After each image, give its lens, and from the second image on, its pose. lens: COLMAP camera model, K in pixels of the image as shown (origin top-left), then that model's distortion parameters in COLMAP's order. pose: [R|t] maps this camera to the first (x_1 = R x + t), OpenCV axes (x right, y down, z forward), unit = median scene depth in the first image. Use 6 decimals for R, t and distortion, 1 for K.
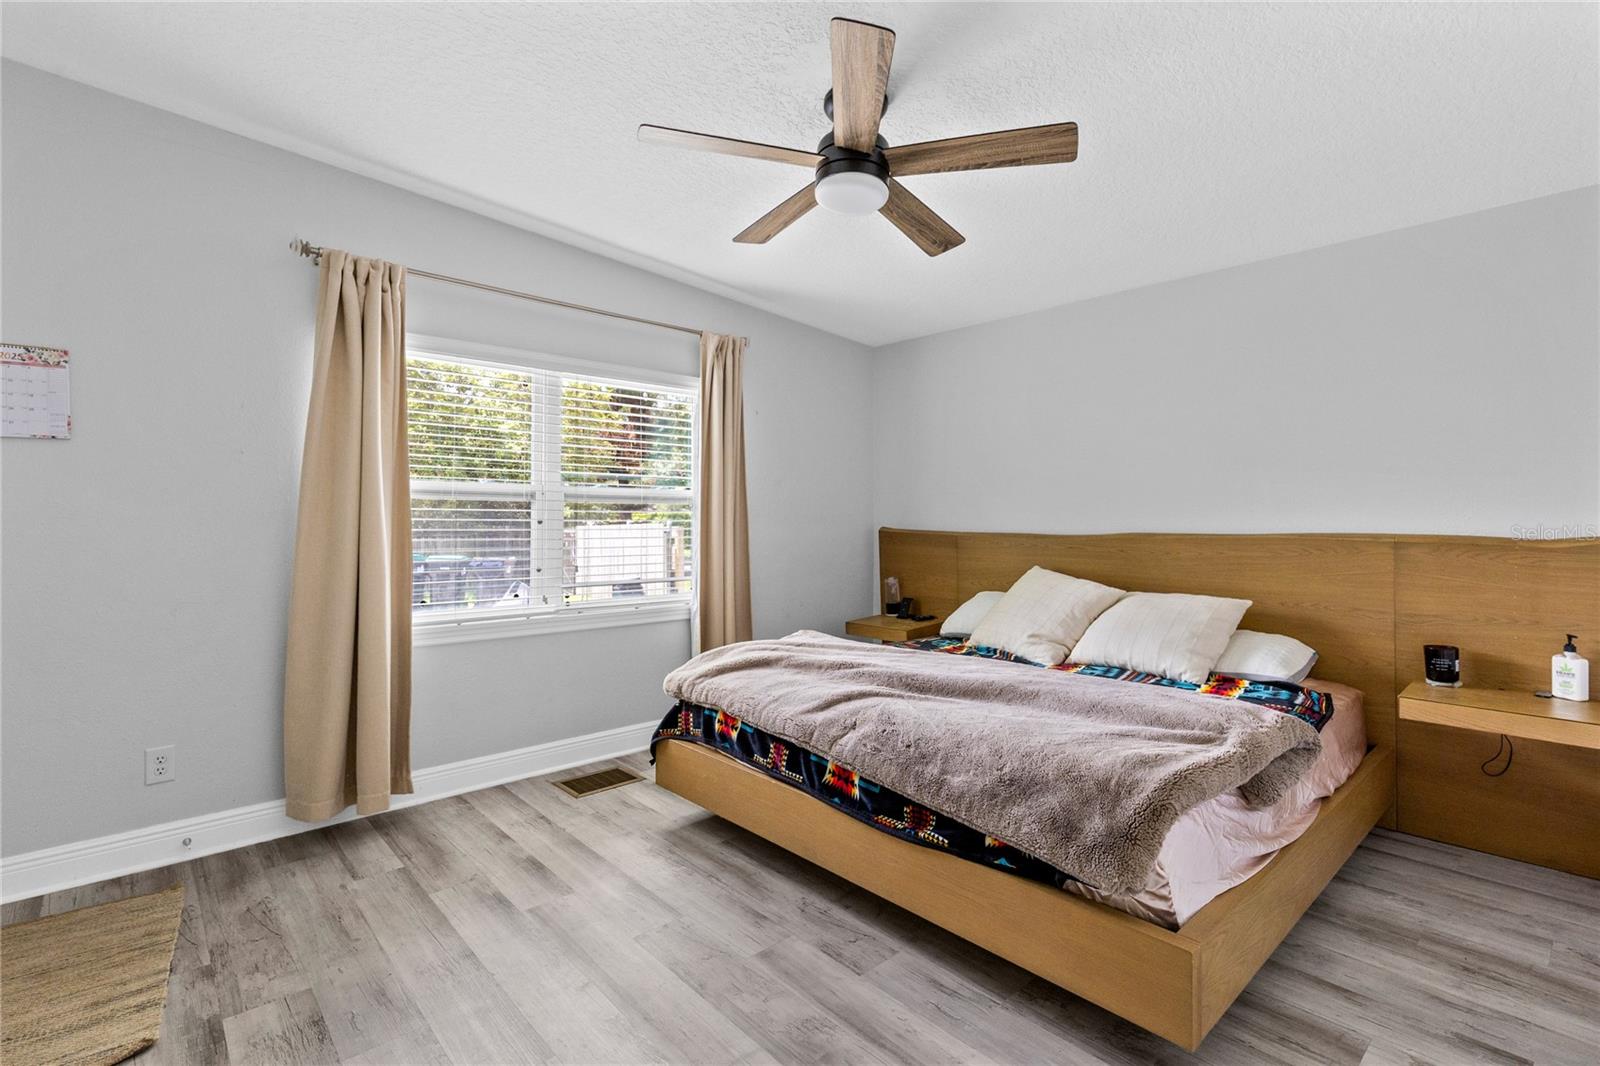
lens RADIAL K [[733.4, 0, 800.4], [0, 733.4, 524.8], [0, 0, 1]] dist [0.000916, 0.000144]
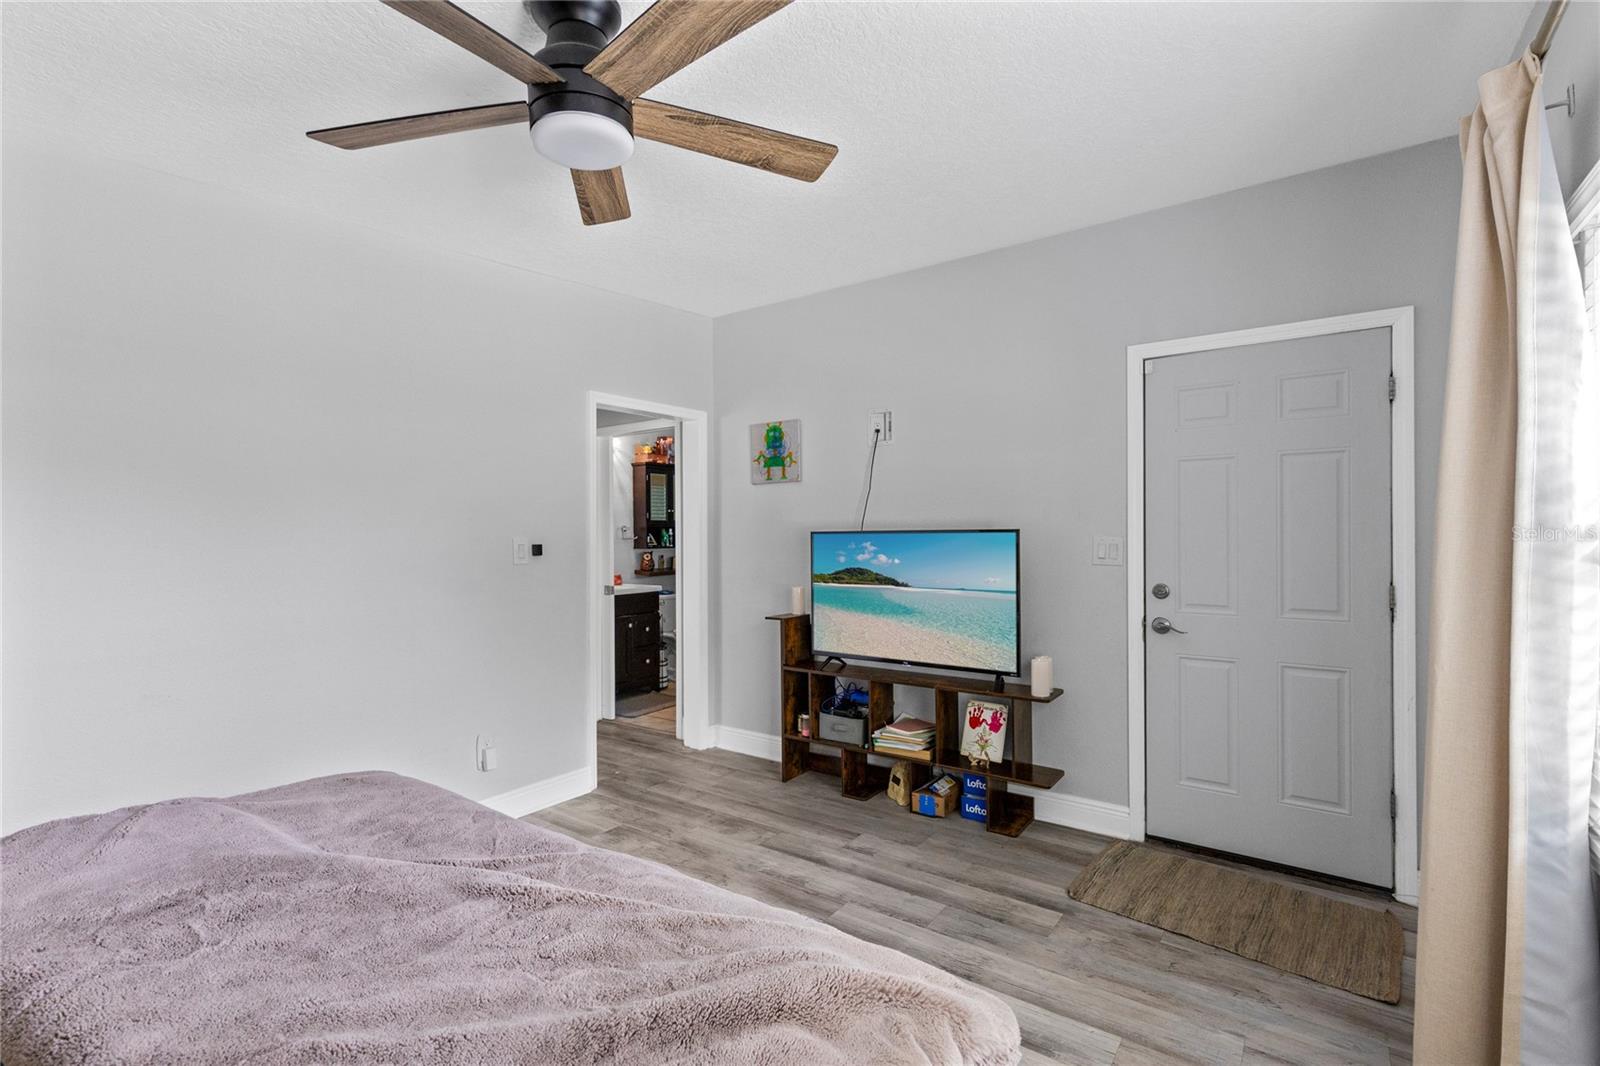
lens RADIAL K [[733.4, 0, 799.3], [0, 733.4, 536.0], [0, 0, 1]] dist [0.000916, 0.000144]
pose [[-0.978140, 0.000973, -0.207943, 0.015720], [-0.001783, 0.999913, 0.013068, -0.078054], [0.207938, 0.013153, -0.978054, 2.117126]]
